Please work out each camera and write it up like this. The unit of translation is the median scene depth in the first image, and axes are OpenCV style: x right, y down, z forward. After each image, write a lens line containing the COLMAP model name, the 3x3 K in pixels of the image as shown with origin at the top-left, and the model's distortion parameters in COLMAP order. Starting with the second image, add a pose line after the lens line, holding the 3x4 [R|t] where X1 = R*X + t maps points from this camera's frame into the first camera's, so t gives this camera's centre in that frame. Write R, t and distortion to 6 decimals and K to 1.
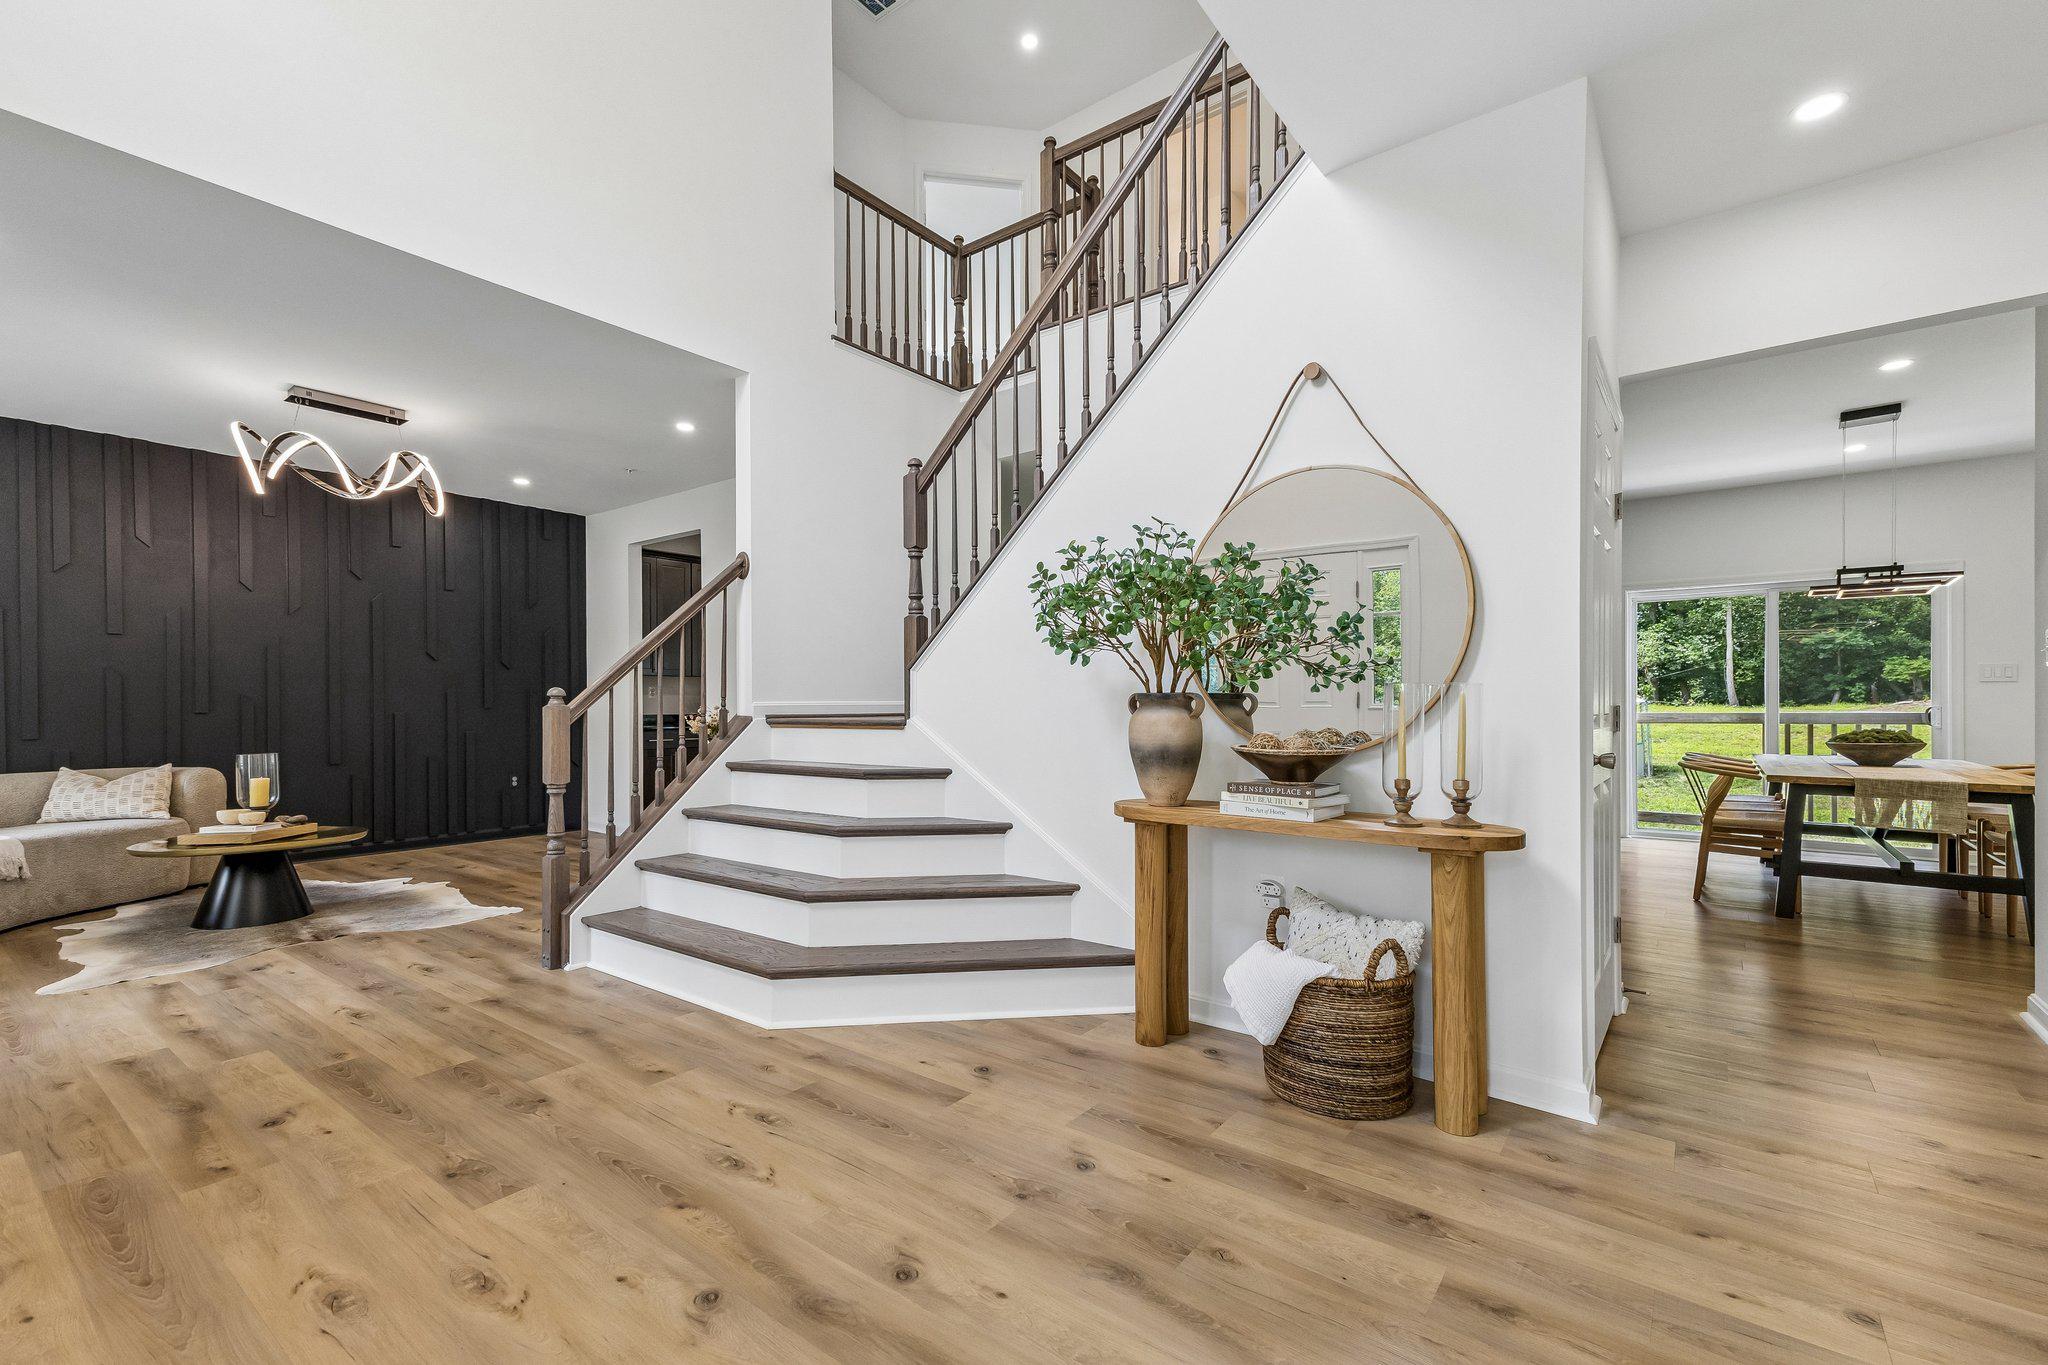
lens RADIAL K [[890.3, 0, 1026.3], [0, 890.3, 713.2], [0, 0, 1]] dist [-0.000127, -0.000033]
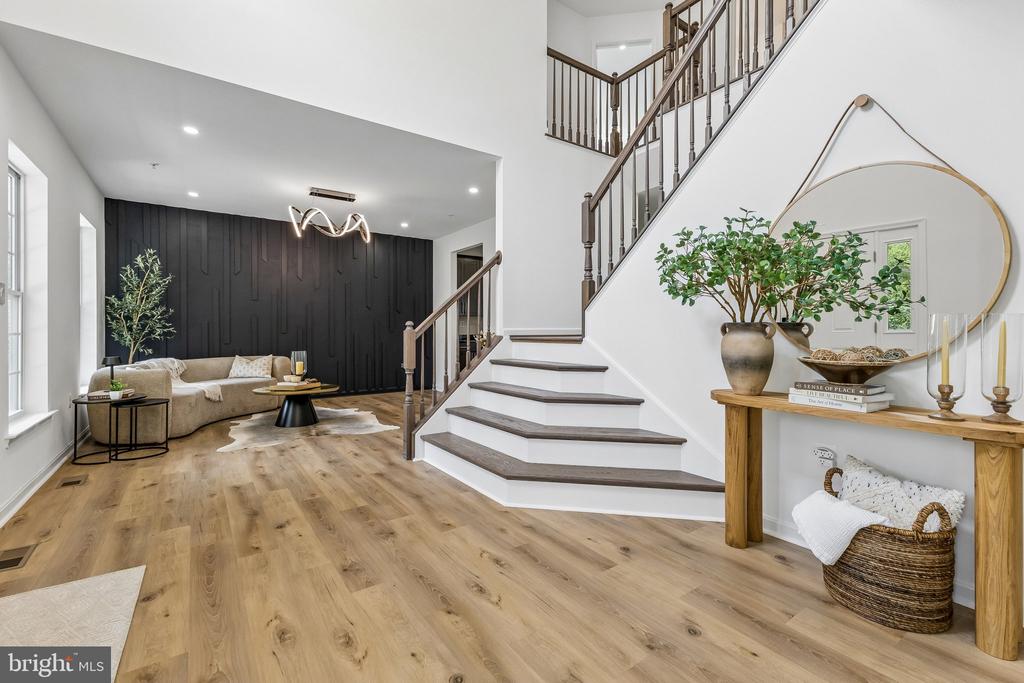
lens RADIAL K [[450.7, 0, 512.1], [0, 450.7, 333.8], [0, 0, 1]] dist [0.011148, -0.000062]
pose [[0.955395, 0.003837, -0.295306, -0.003019], [-0.004237, 0.999991, -0.000714, -0.000368], [0.295301, 0.001933, 0.955402, 0.114884]]
